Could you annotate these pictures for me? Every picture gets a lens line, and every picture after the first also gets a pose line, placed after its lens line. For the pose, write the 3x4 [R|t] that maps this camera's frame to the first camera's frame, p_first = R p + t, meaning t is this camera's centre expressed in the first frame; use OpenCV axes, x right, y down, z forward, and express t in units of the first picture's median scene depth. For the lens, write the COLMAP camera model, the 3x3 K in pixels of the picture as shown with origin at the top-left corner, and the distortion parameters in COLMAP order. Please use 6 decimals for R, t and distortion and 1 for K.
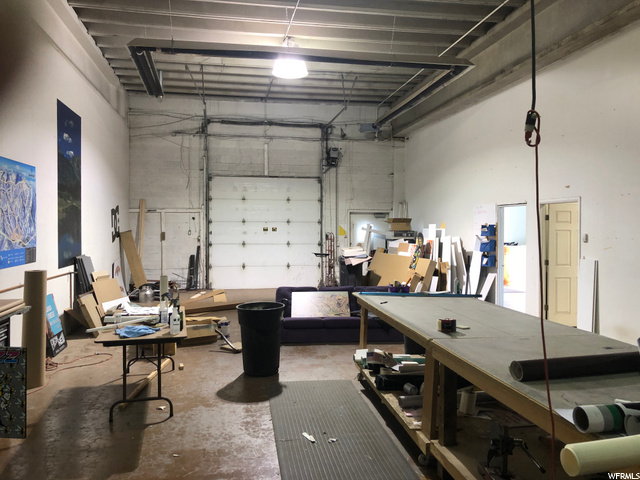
lens RADIAL K [[523.2, 0, 320.8], [0, 523.2, 238.8], [0, 0, 1]] dist [-0.019813, -0.016245]
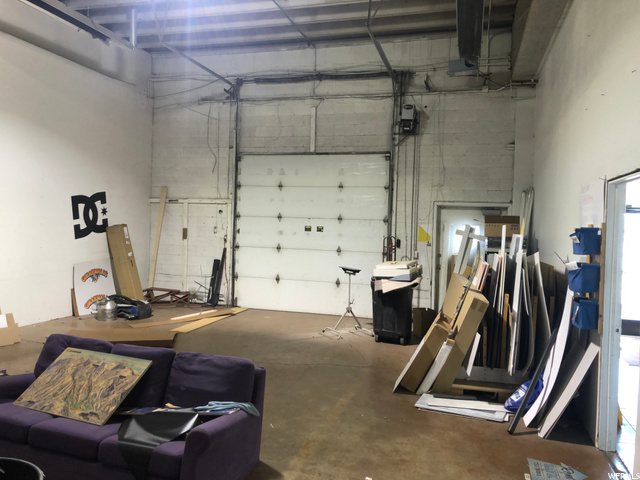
lens RADIAL K [[523.2, 0, 318.6], [0, 523.2, 238.0], [0, 0, 1]] dist [-0.019813, -0.016245]
pose [[0.886335, 0.035809, -0.461659, 0.233119], [-0.038965, 0.999237, 0.002698, -0.008128], [0.461403, 0.015597, 0.887054, 0.386523]]
